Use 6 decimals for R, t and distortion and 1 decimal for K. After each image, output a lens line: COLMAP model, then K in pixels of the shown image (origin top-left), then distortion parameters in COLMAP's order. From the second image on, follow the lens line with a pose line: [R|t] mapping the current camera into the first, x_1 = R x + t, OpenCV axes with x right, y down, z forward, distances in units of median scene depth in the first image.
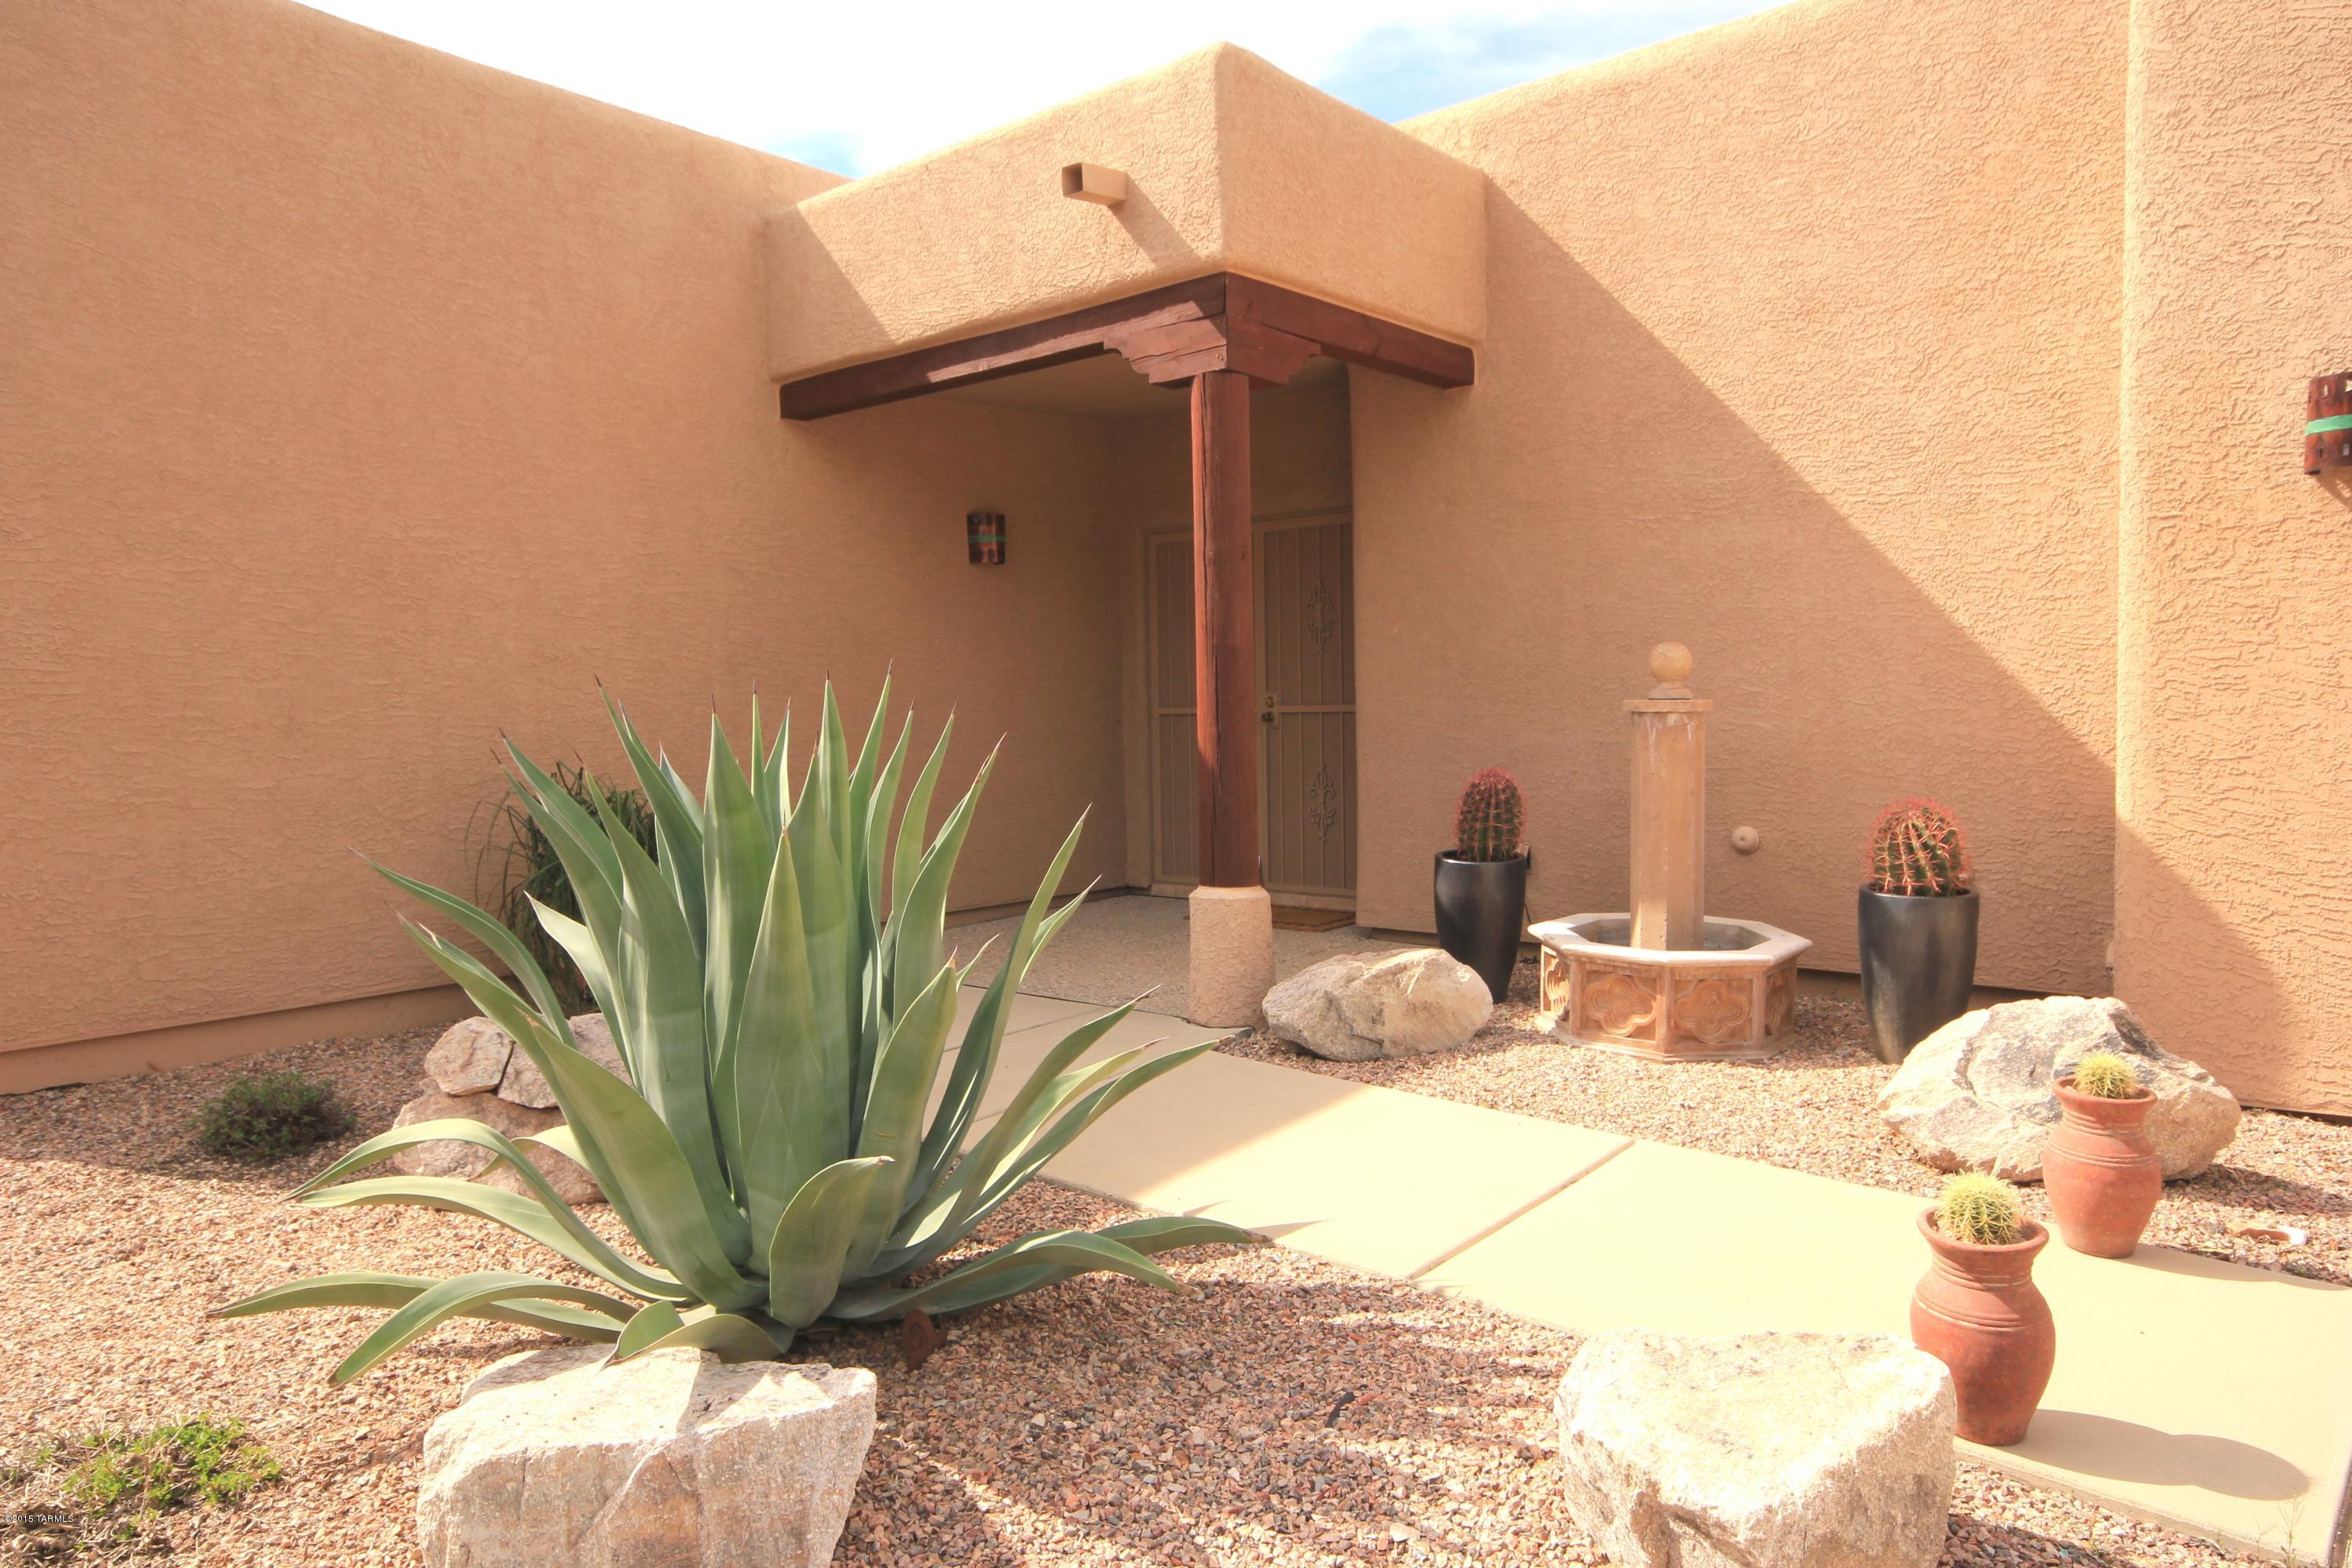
lens RADIAL K [[1497.2, 0, 1167.3], [0, 1497.2, 786.0], [0, 0, 1]] dist [0.006096, 0.000868]
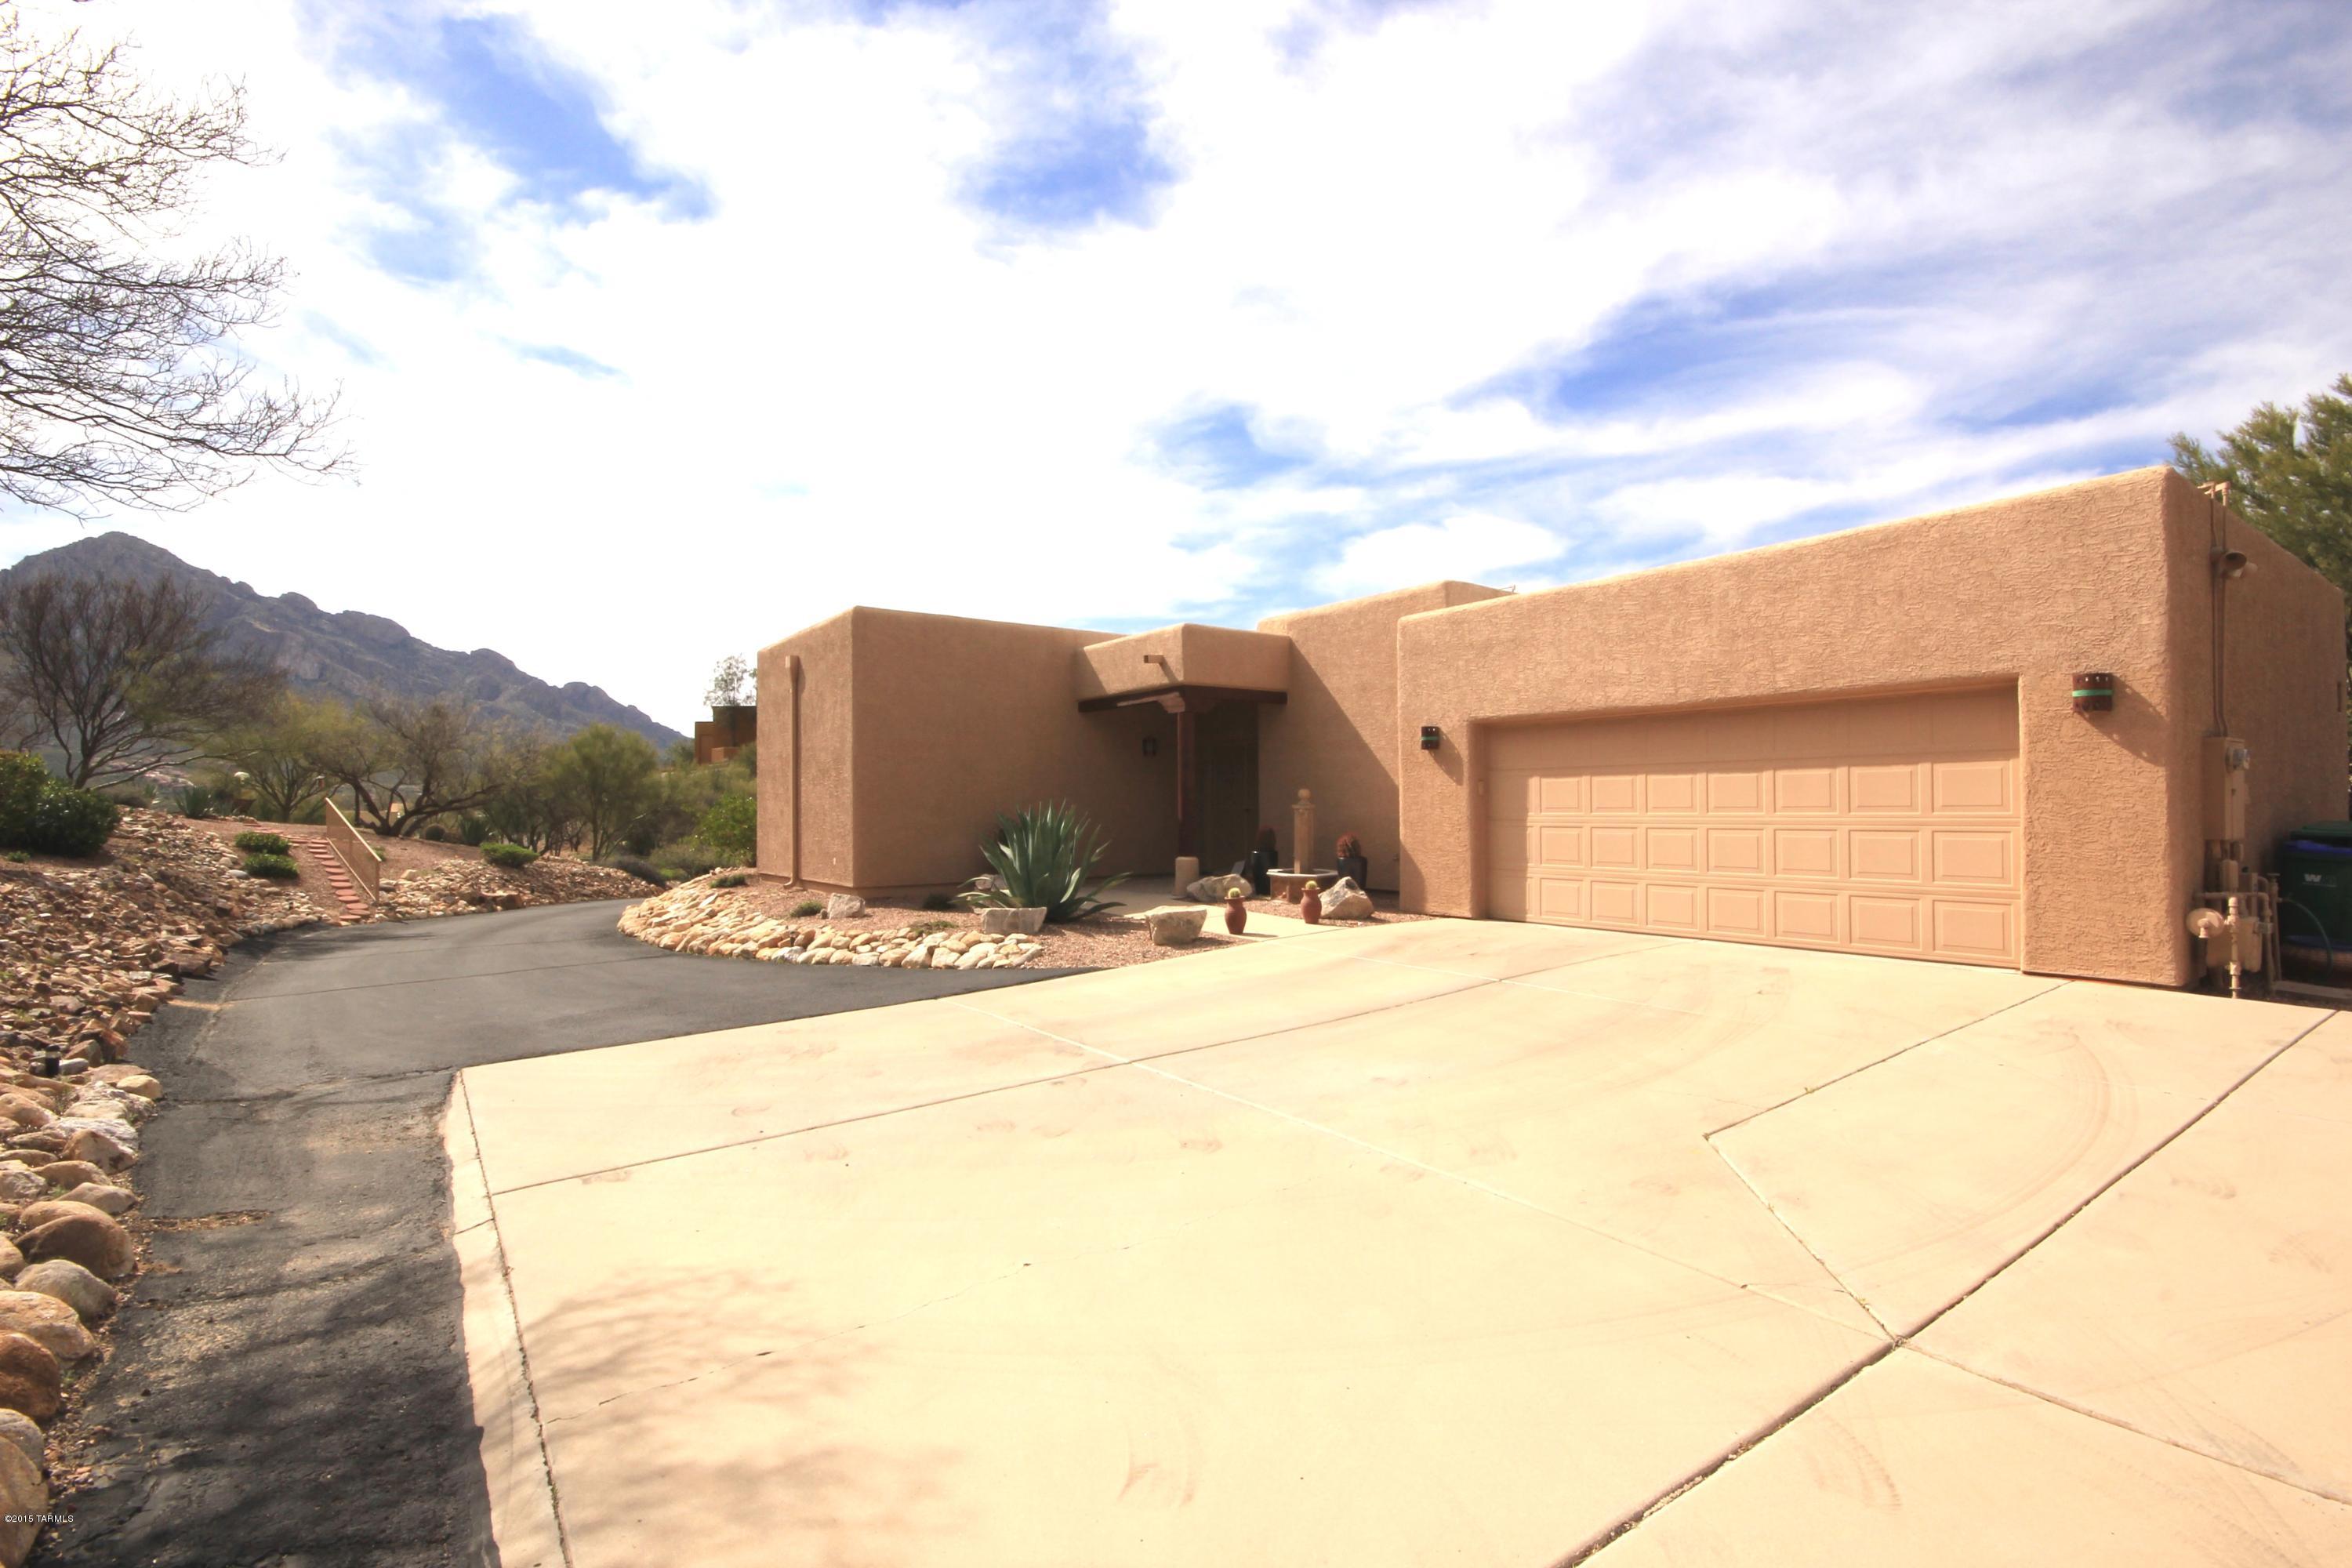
lens RADIAL K [[1081.9, 0, 1179.9], [0, 1081.9, 787.9], [0, 0, 1]] dist [-0.014746, -0.002293]
pose [[0.972380, 0.013277, -0.233025, 0.572502], [-0.031417, 0.996740, -0.074306, 0.089449], [0.231278, 0.079575, 0.969628, -1.355155]]
